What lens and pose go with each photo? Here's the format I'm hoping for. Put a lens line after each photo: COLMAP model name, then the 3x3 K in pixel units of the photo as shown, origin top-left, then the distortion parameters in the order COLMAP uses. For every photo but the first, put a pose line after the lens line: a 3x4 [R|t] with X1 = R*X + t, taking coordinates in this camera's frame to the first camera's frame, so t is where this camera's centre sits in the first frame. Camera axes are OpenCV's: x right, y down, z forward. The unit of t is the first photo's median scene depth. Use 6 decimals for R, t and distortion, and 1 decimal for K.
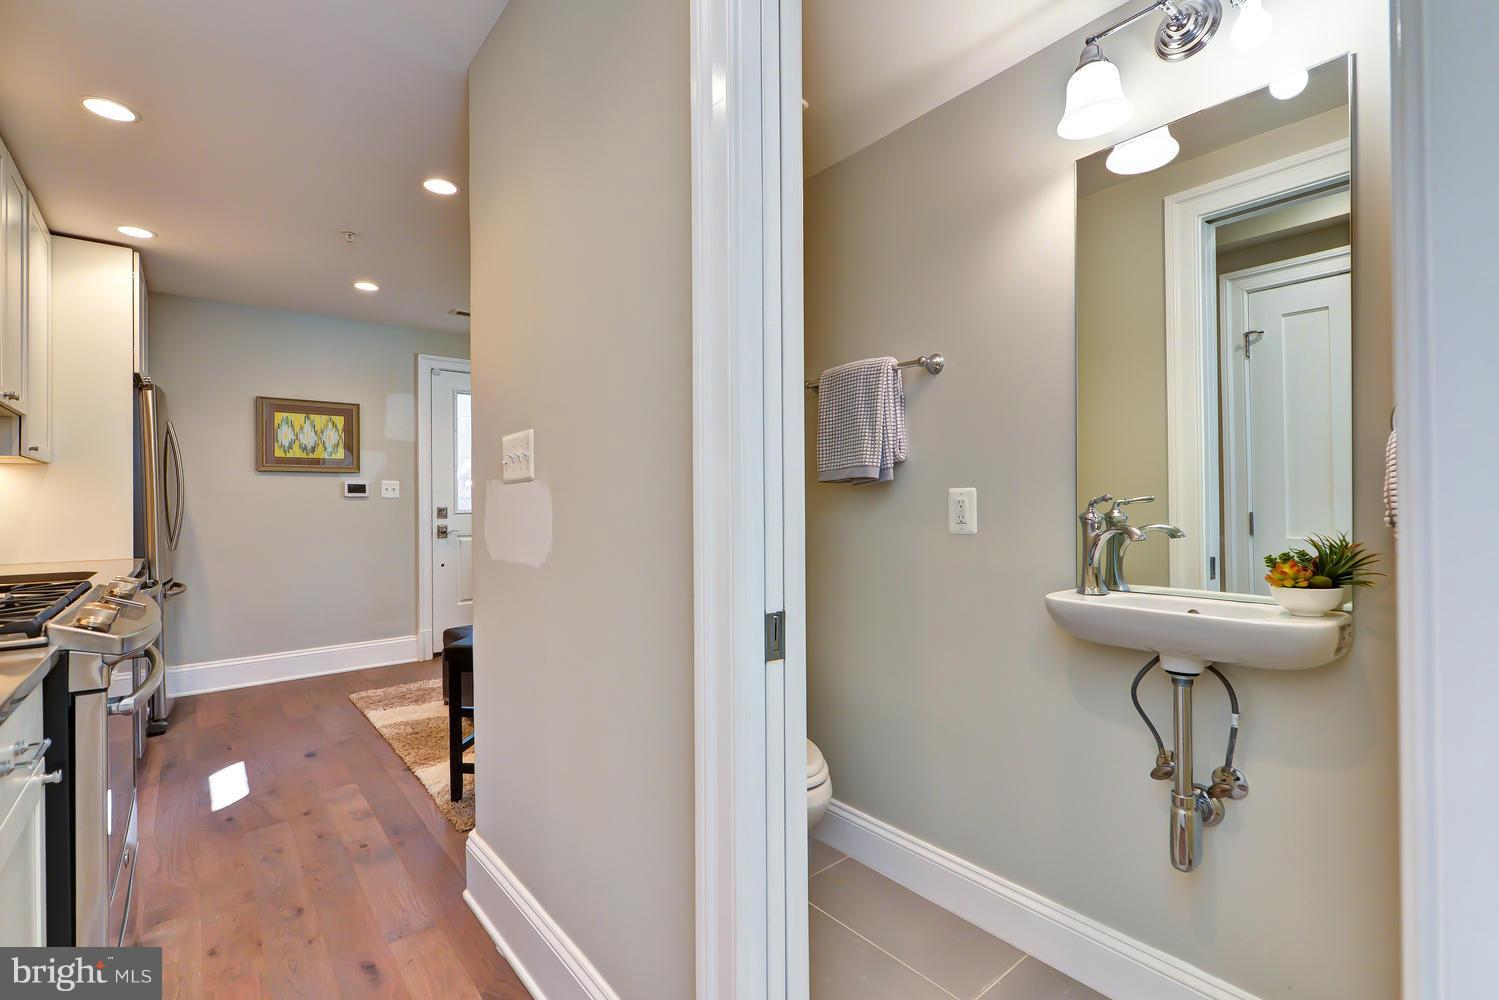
lens RADIAL K [[680.3, 0, 749.5], [0, 680.3, 500.0], [0, 0, 1]] dist [-0.000179, -0.000075]
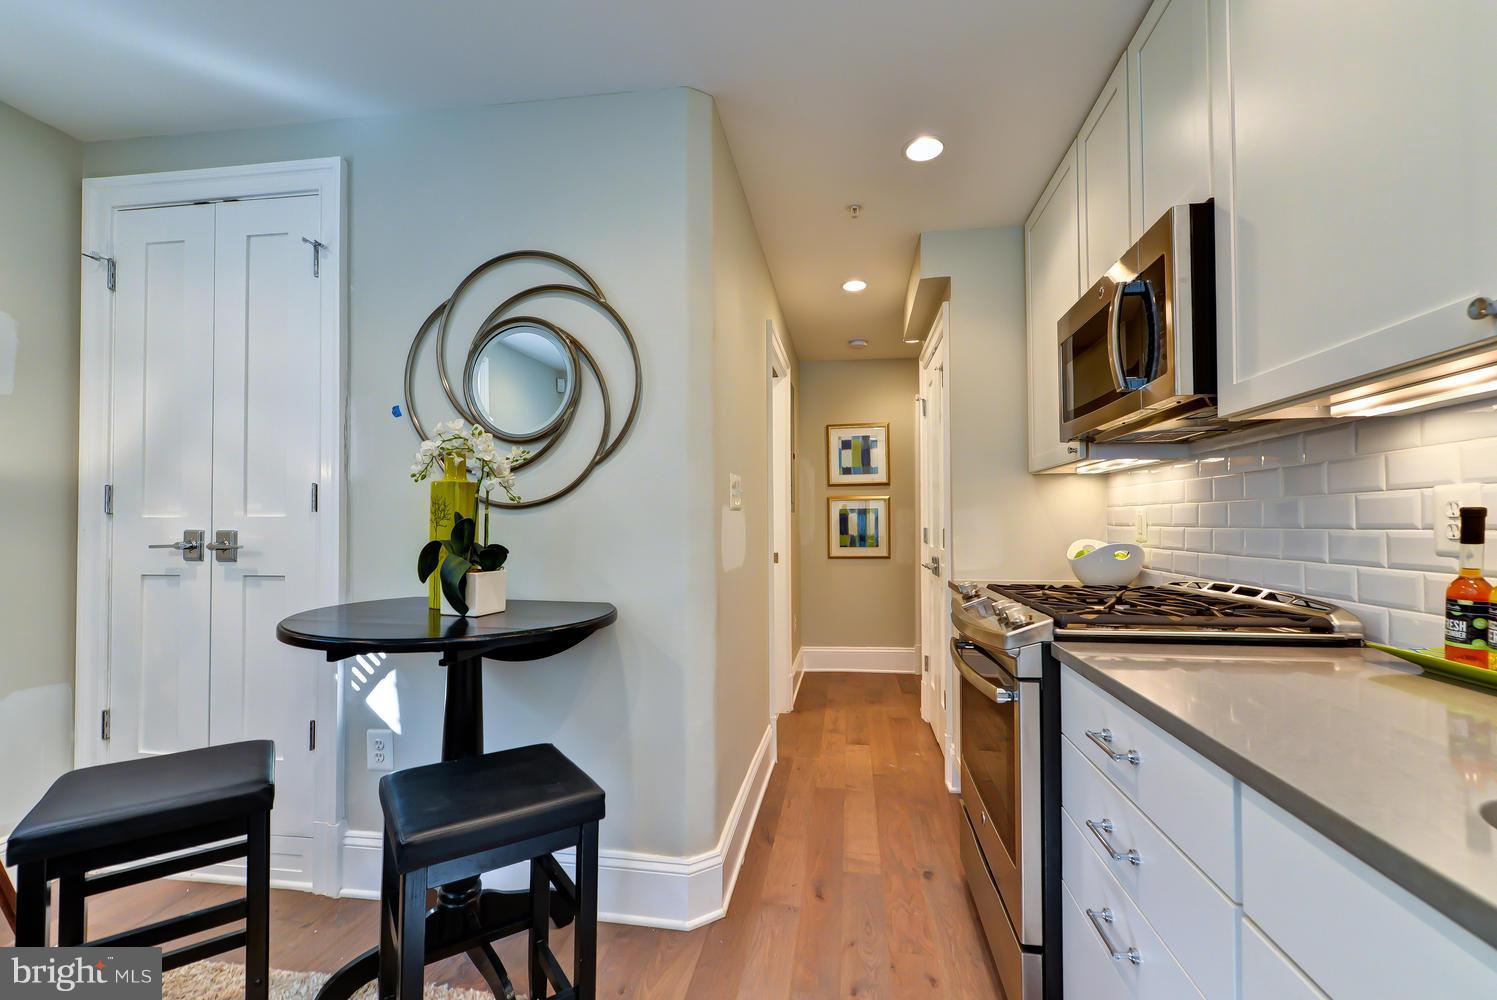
lens RADIAL K [[629.3, 0, 752.1], [0, 629.3, 516.1], [0, 0, 1]] dist [0.000733, -0.000012]
pose [[-0.667831, 0.020151, 0.744040, -1.160206], [0.002082, 0.999680, -0.025205, 0.011393], [-0.744310, -0.015283, -0.667660, 1.609031]]
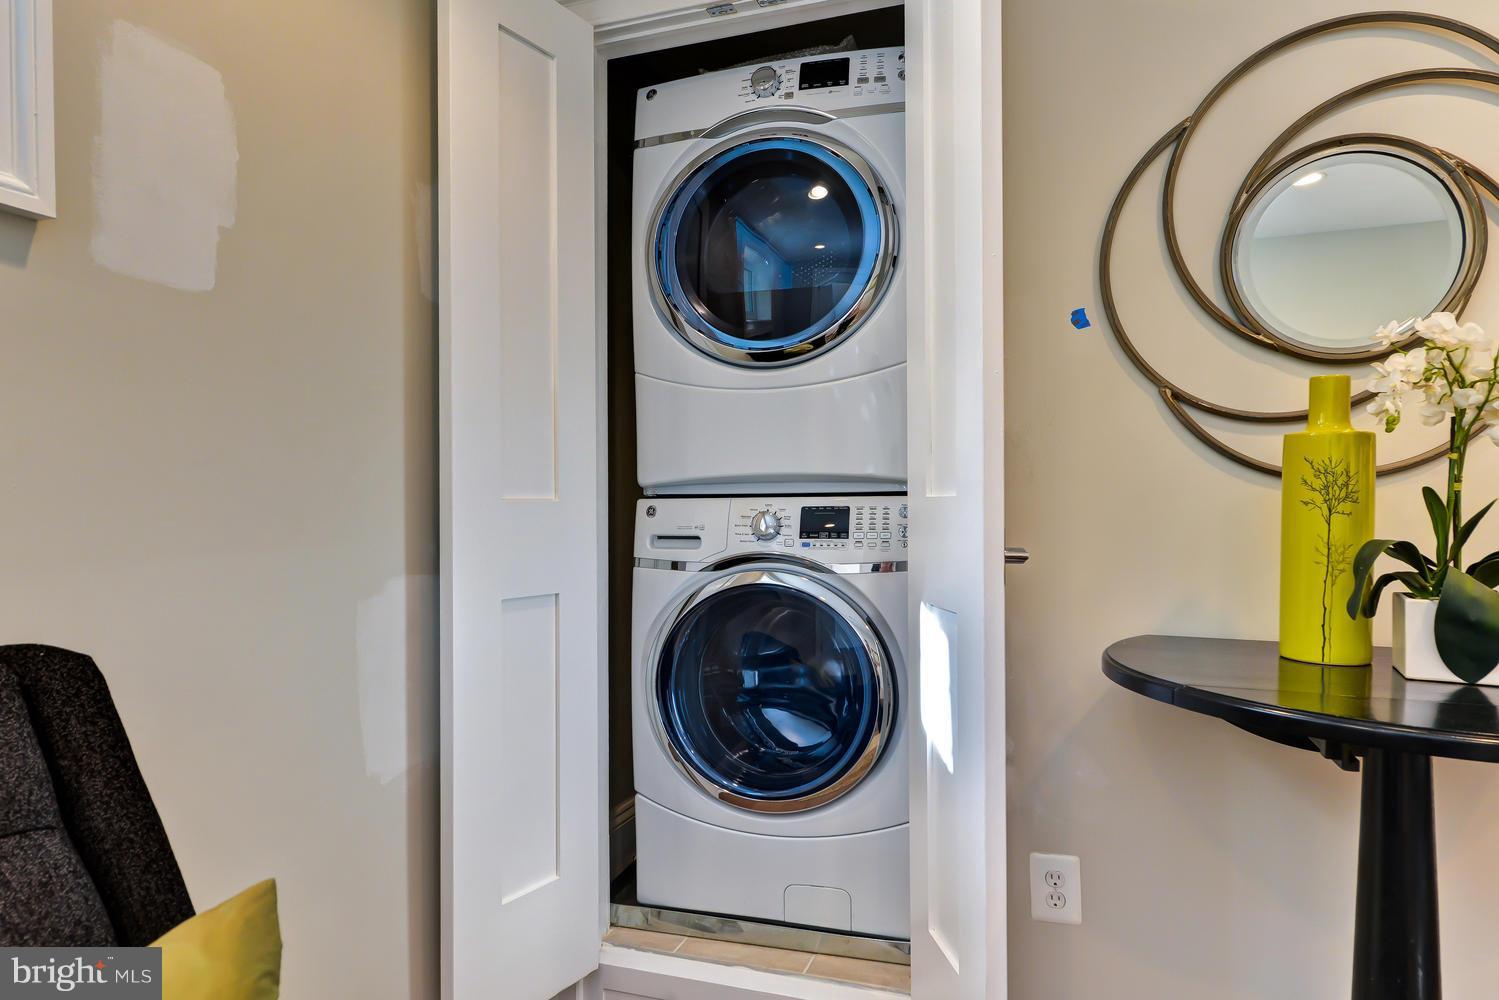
lens RADIAL K [[886.2, 0, 751.5], [0, 886.2, 516.3], [0, 0, 1]] dist [-0.001114, -0.000957]
pose [[-0.517545, 0.005017, 0.855641, -0.588461], [0.005680, 0.999981, -0.002428, 0.003585], [-0.855637, 0.003603, -0.517564, 2.057714]]
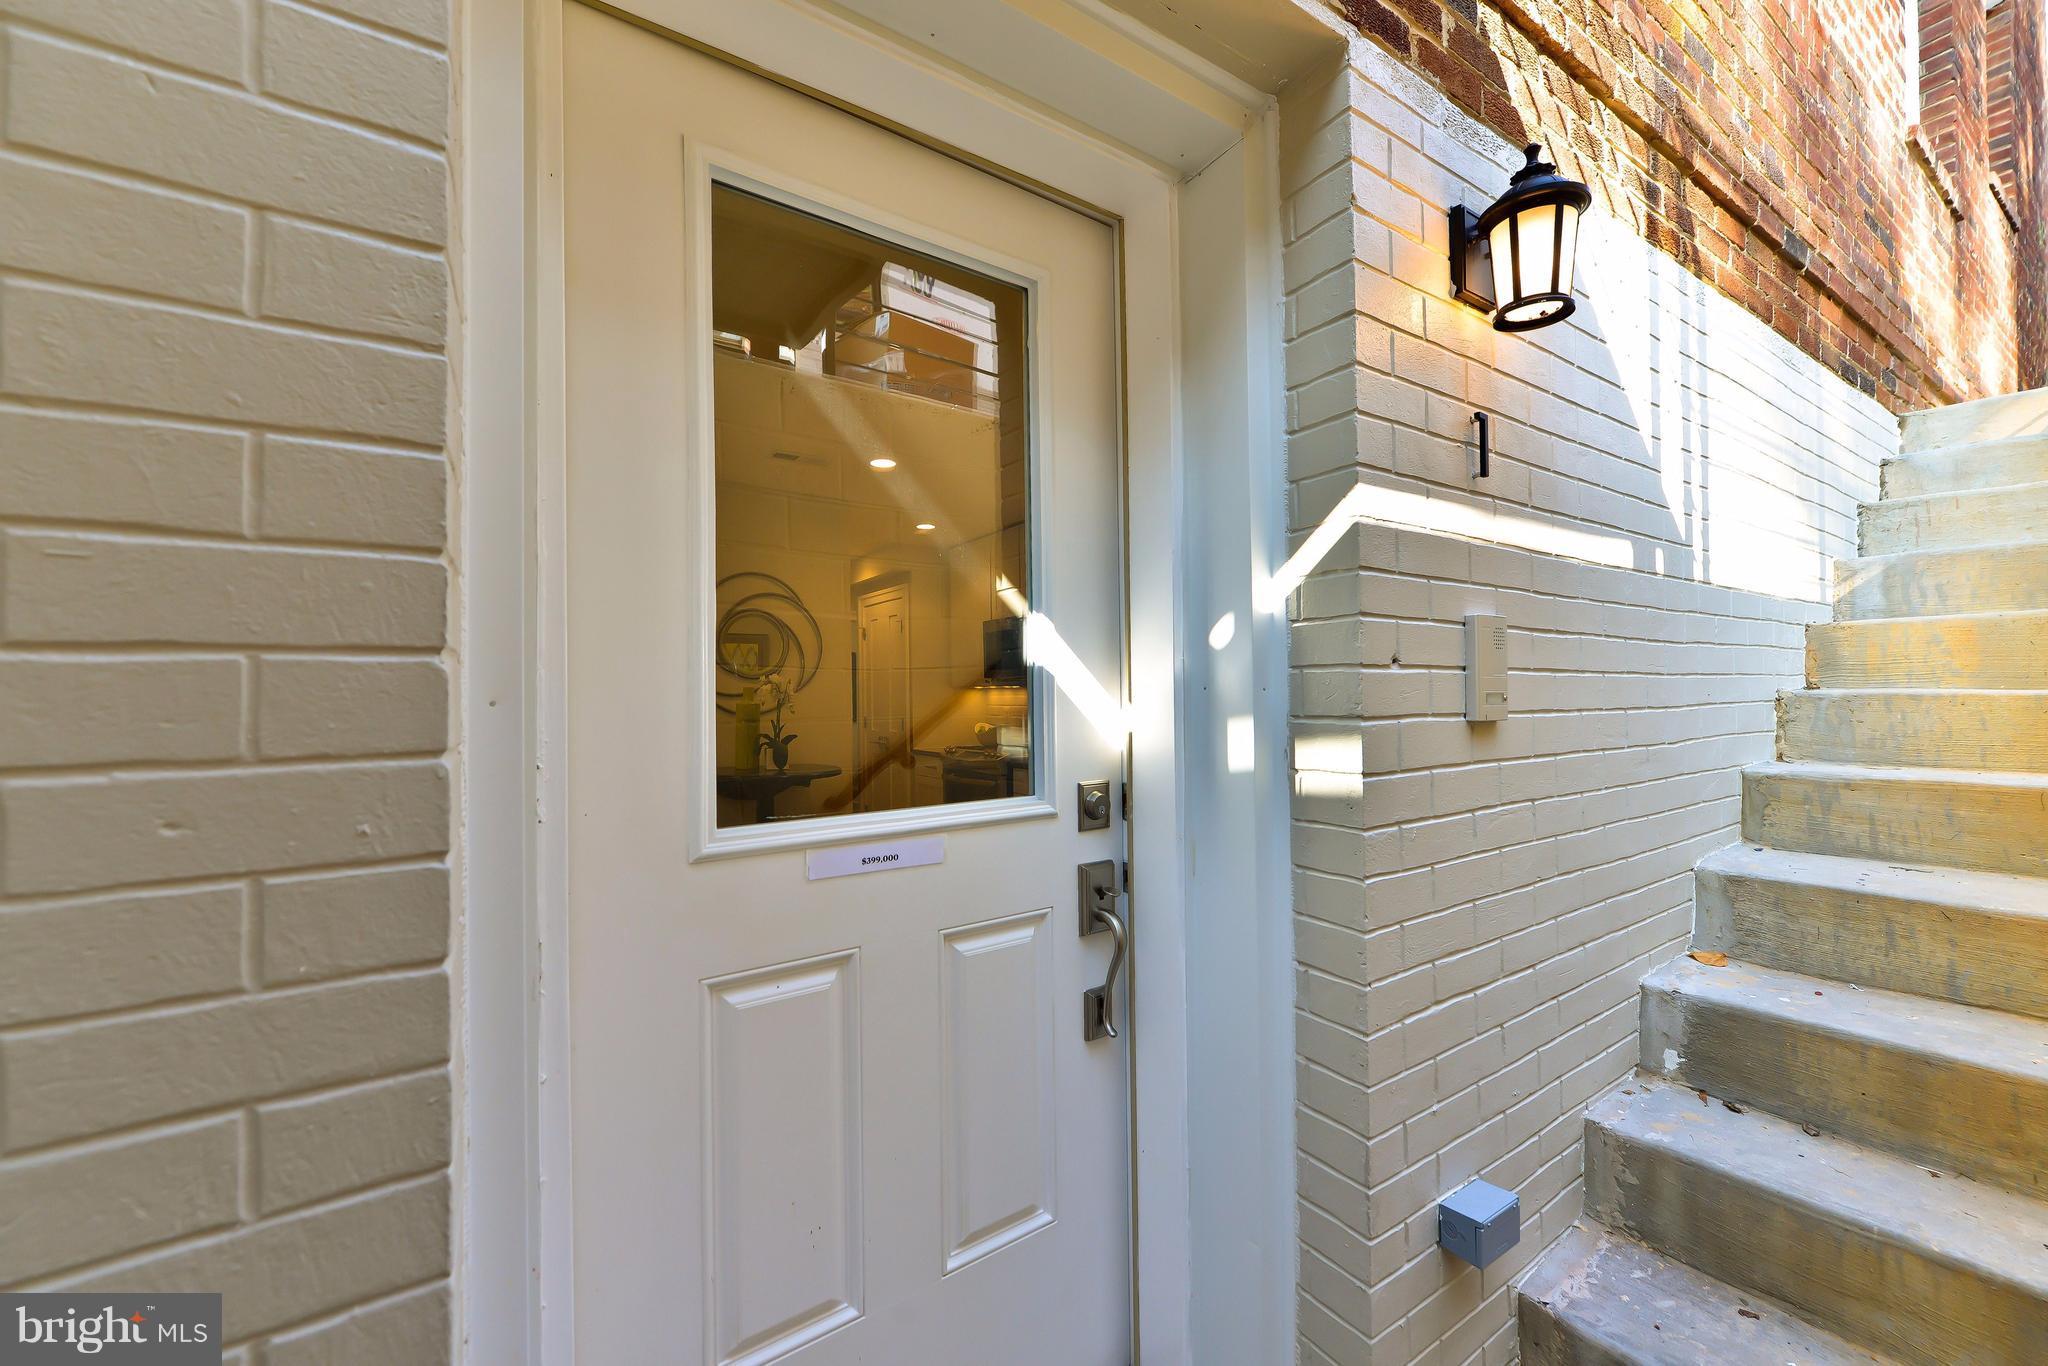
lens RADIAL K [[851.8, 0, 1030.4], [0, 851.8, 691.6], [0, 0, 1]] dist [-0.000325, -0.000081]
pose [[-0.992164, 0.016454, 0.123857, -1.257460], [0.015003, 0.999808, -0.012632, -0.049232], [-0.124041, -0.010675, -0.992220, 3.476739]]
